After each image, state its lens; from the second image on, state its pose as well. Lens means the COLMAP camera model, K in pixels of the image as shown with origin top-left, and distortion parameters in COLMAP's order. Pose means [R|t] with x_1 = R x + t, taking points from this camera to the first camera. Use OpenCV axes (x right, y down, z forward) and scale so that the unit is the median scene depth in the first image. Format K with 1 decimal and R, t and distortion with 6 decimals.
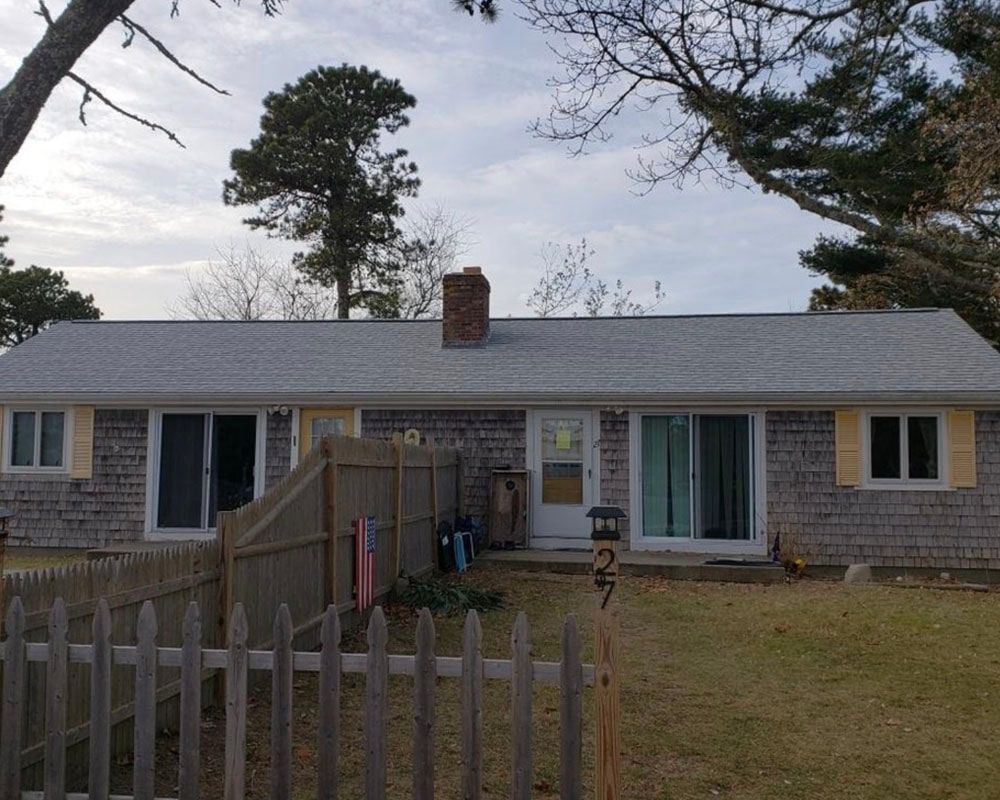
lens RADIAL K [[968.6, 0, 500.0], [0, 968.6, 400.0], [0, 0, 1]] dist [0.110969, -0.103584]
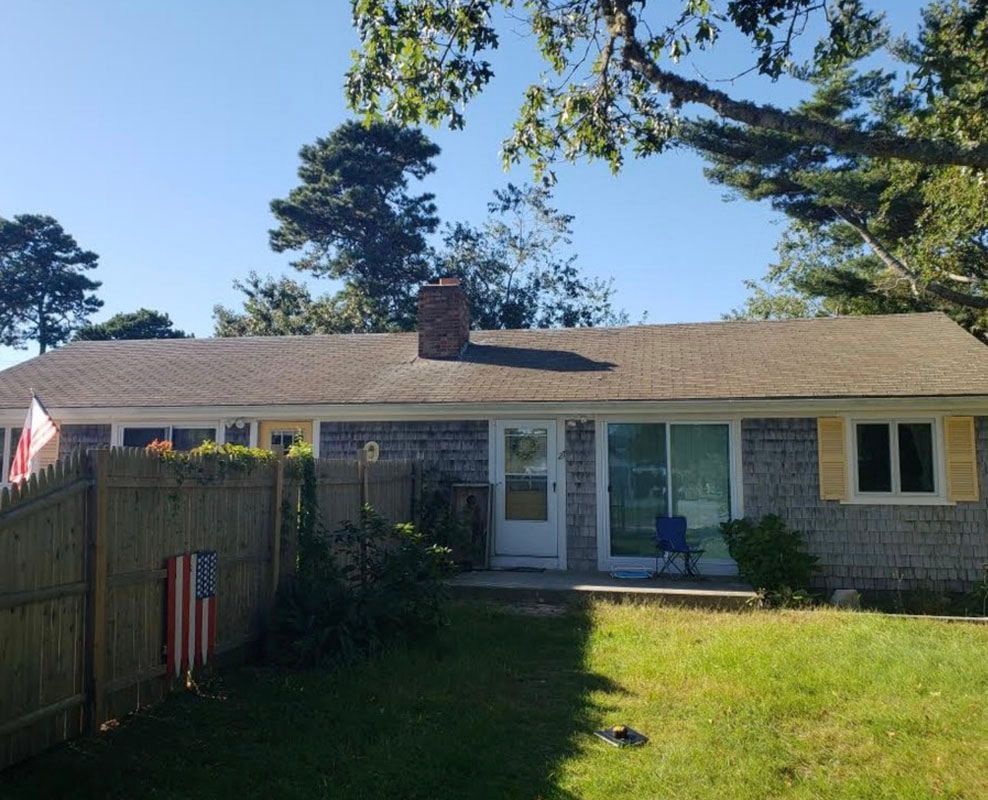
lens RADIAL K [[803.8, 0, 507.2], [0, 803.8, 397.5], [0, 0, 1]] dist [0.060509, 0.000230]
pose [[0.998533, -0.010194, -0.053184, 0.087264], [0.008705, 0.999566, -0.028149, 0.010057], [0.053448, 0.027645, 0.998188, 0.212388]]
